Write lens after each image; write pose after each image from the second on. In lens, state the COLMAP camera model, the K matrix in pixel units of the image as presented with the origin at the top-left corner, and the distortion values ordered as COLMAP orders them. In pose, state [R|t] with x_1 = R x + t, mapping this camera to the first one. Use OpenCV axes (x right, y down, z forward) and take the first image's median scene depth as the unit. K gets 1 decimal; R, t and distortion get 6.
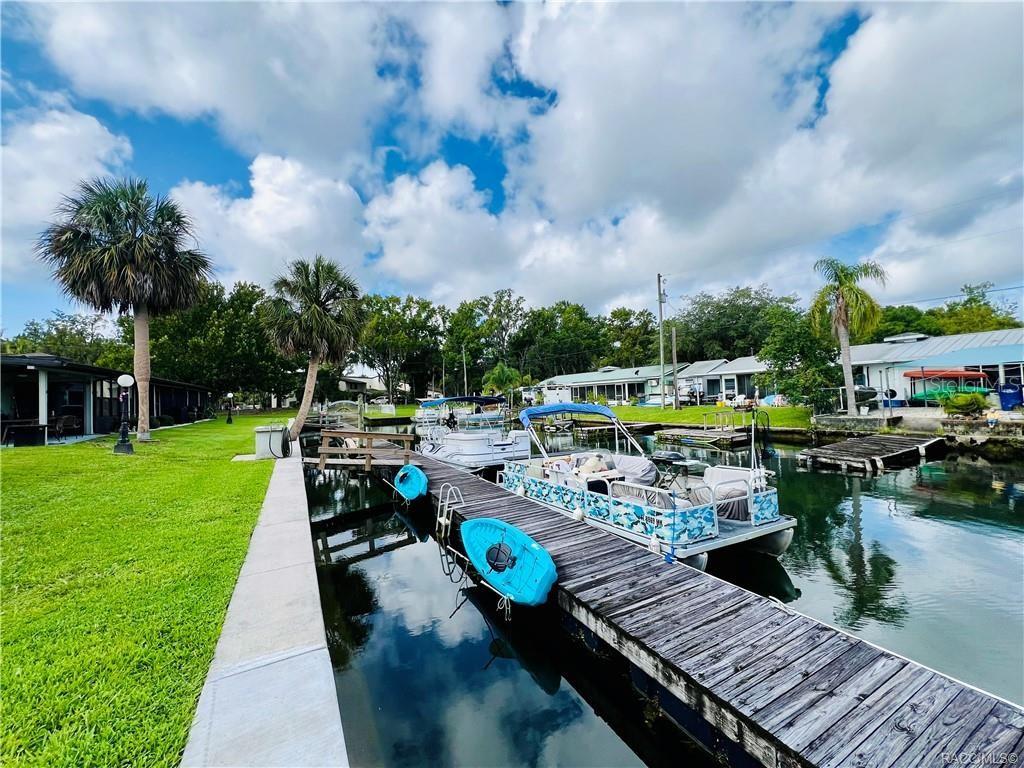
lens RADIAL K [[409.5, 0, 508.5], [0, 409.5, 380.3], [0, 0, 1]] dist [-0.002678, 0.000963]
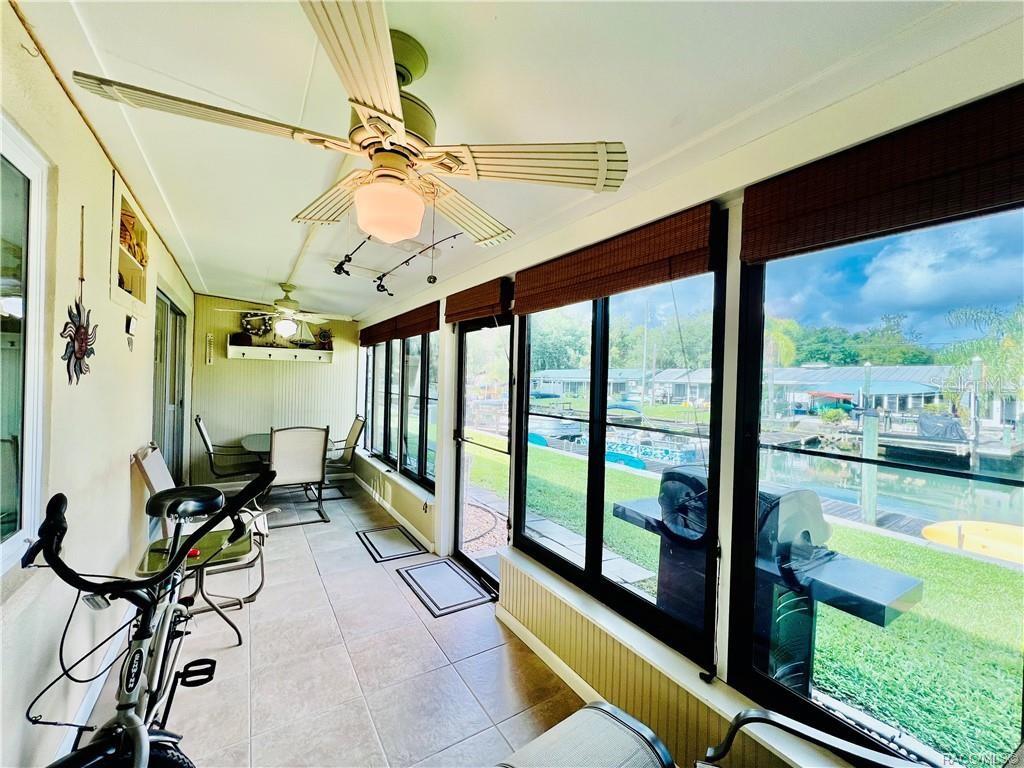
lens RADIAL K [[409.5, 0, 511.0], [0, 409.5, 380.5], [0, 0, 1]] dist [-0.002678, 0.000963]
pose [[0.993604, 0.065387, 0.092065, -0.235029], [-0.068755, 0.997058, 0.033897, -0.035100], [-0.089577, -0.040010, 0.995176, -0.368130]]
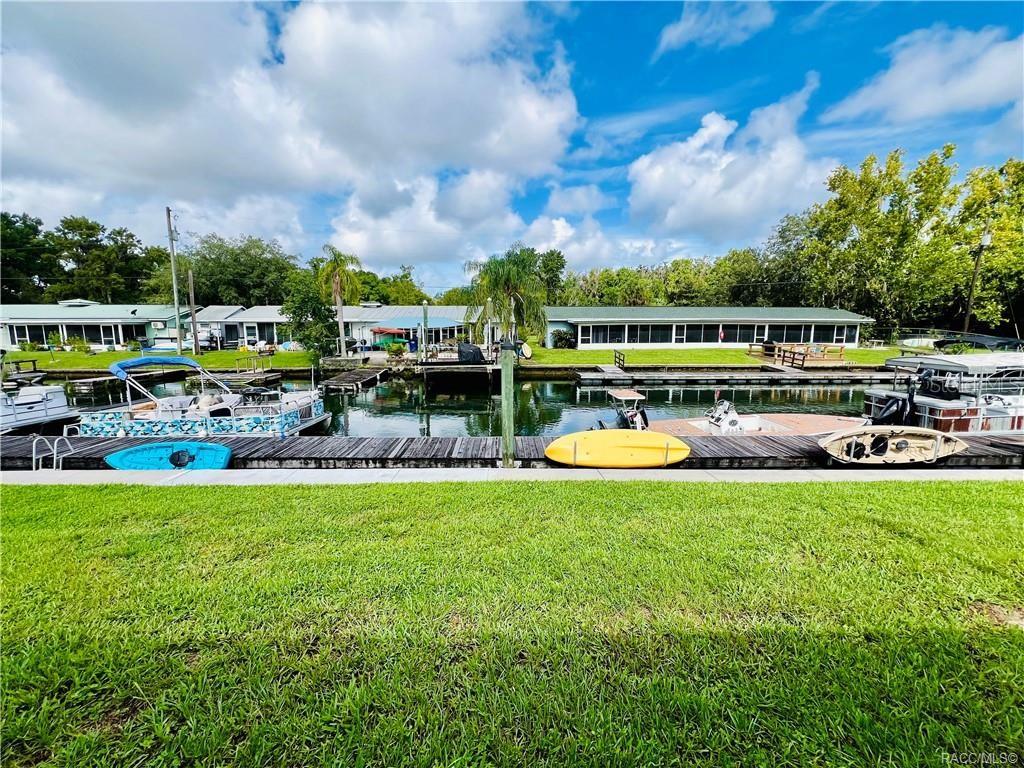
lens RADIAL K [[409.5, 0, 510.6], [0, 409.5, 383.2], [0, 0, 1]] dist [-0.002678, 0.000963]
pose [[0.453463, -0.084118, 0.887297, -0.192774], [-0.050773, 0.991482, 0.119943, -0.026697], [-0.889828, -0.099441, 0.445329, -0.191949]]
